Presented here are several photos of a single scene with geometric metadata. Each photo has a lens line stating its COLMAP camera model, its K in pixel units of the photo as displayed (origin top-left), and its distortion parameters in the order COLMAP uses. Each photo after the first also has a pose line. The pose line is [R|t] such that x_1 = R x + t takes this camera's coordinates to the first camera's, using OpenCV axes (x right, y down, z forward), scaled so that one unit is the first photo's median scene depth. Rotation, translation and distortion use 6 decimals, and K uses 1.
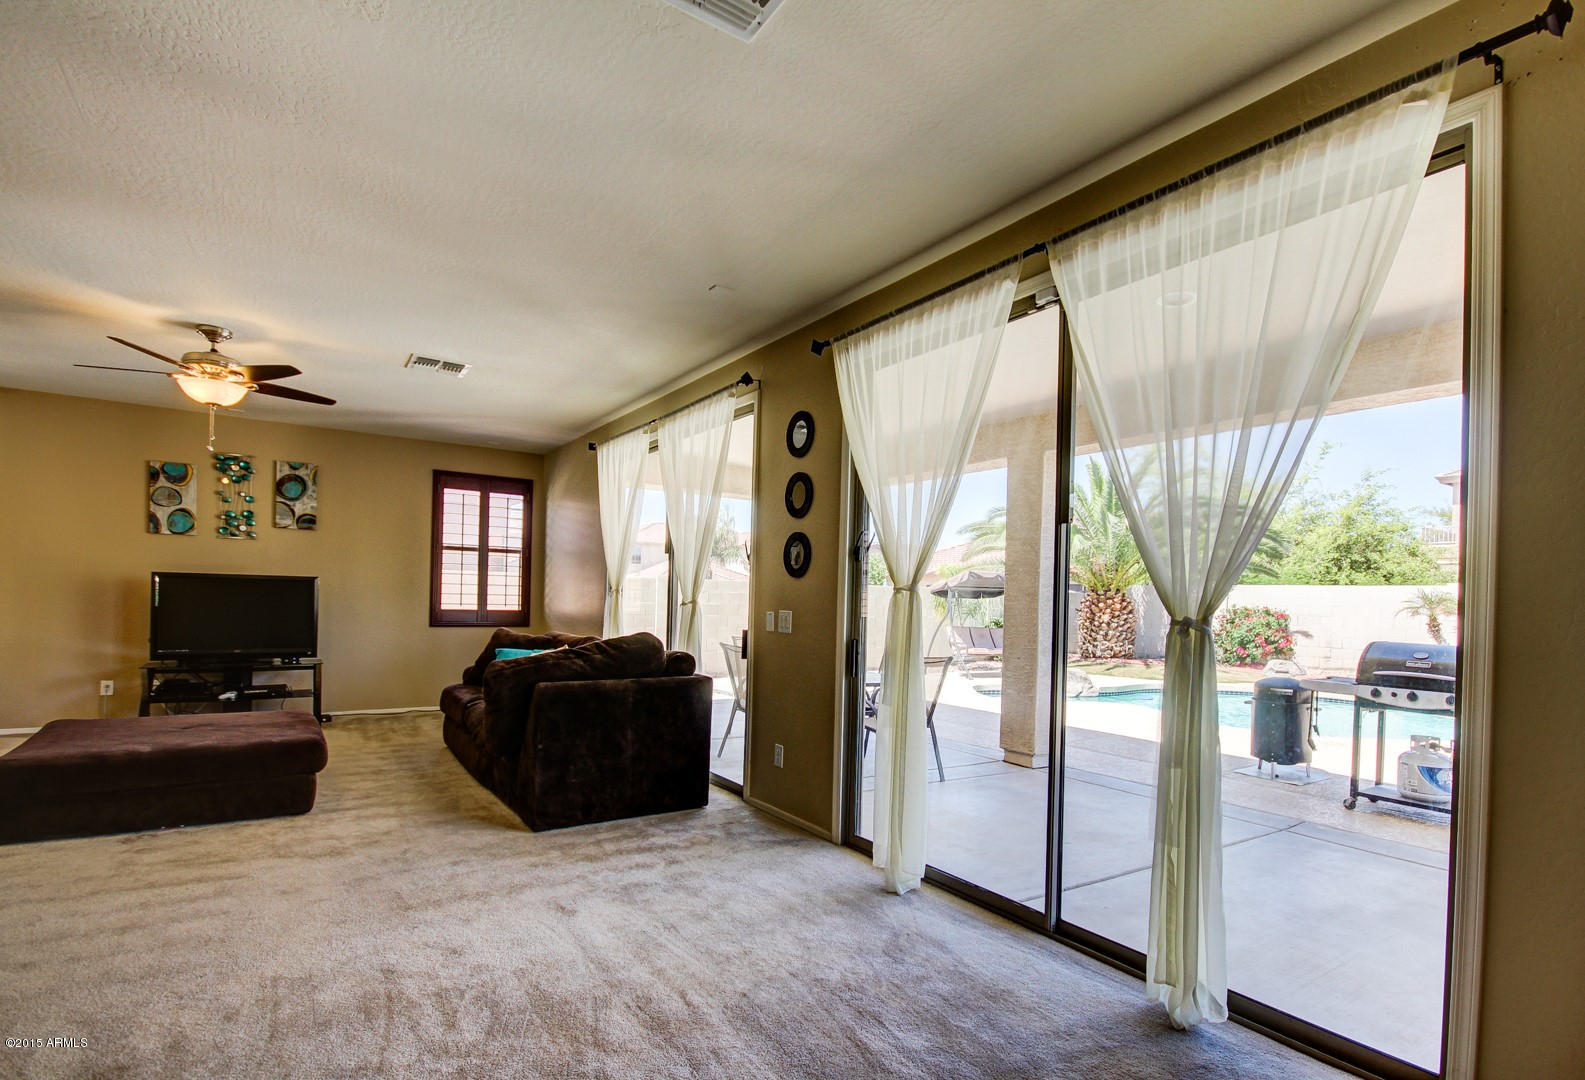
lens RADIAL K [[758.7, 0, 795.2], [0, 758.7, 603.2], [0, 0, 1]] dist [0.001033, -0.004118]
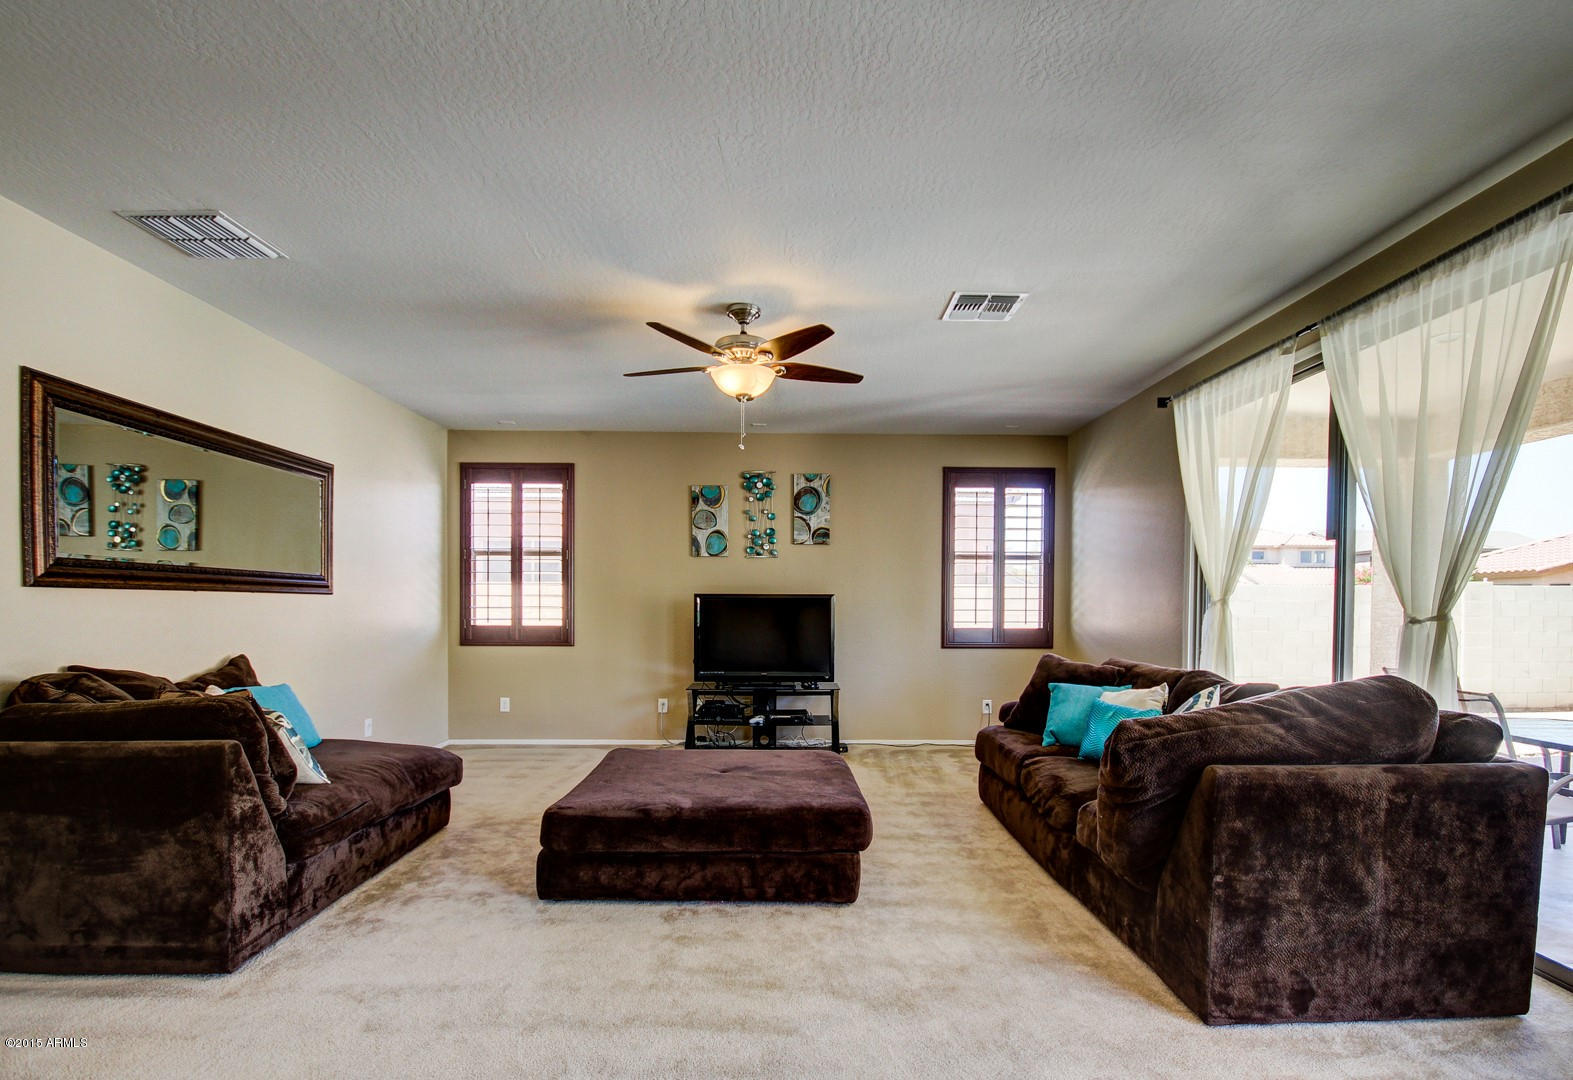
lens RADIAL K [[752.9, 0, 793.4], [0, 752.9, 618.5], [0, 0, 1]] dist [0.001033, -0.004118]
pose [[0.836257, -0.011566, -0.548215, -0.183567], [0.012872, 0.999916, -0.001461, -0.005089], [0.548186, -0.005835, 0.836336, 0.226181]]
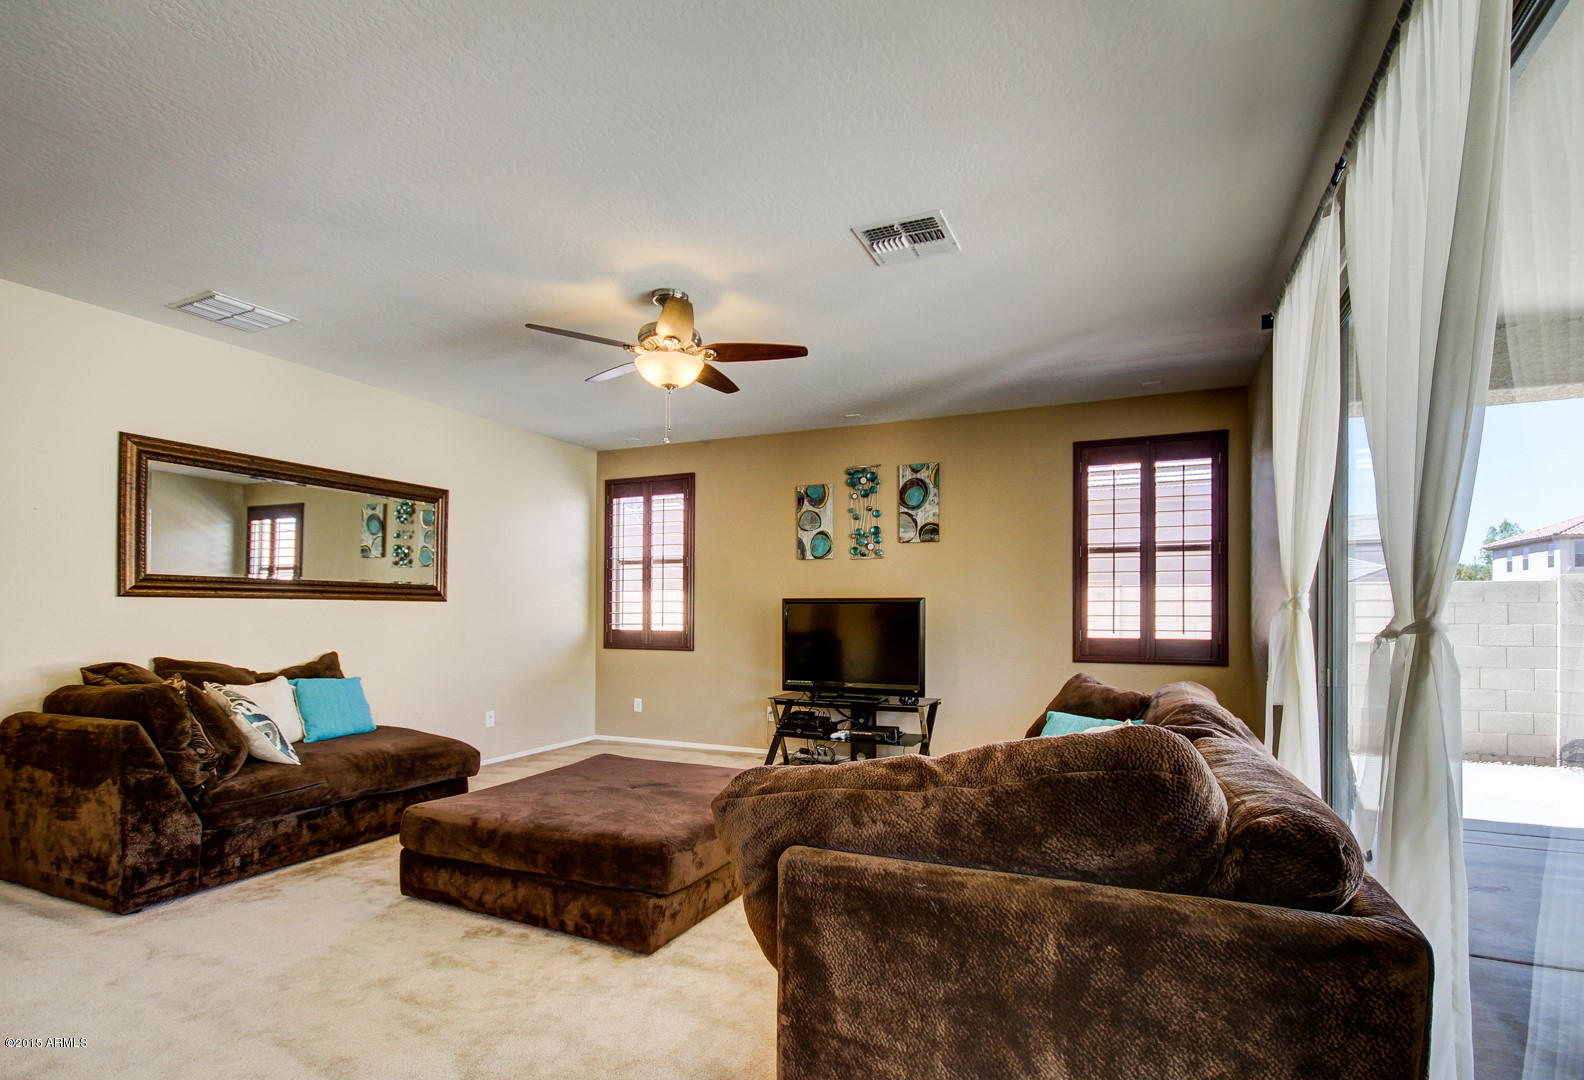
lens RADIAL K [[758.2, 0, 821.6], [0, 758.2, 606.2], [0, 0, 1]] dist [0.001033, -0.004118]
pose [[0.530497, -0.028688, -0.847201, -0.003161], [0.005014, 0.999516, -0.030706, -0.001647], [0.847672, 0.012041, 0.530384, 0.513773]]
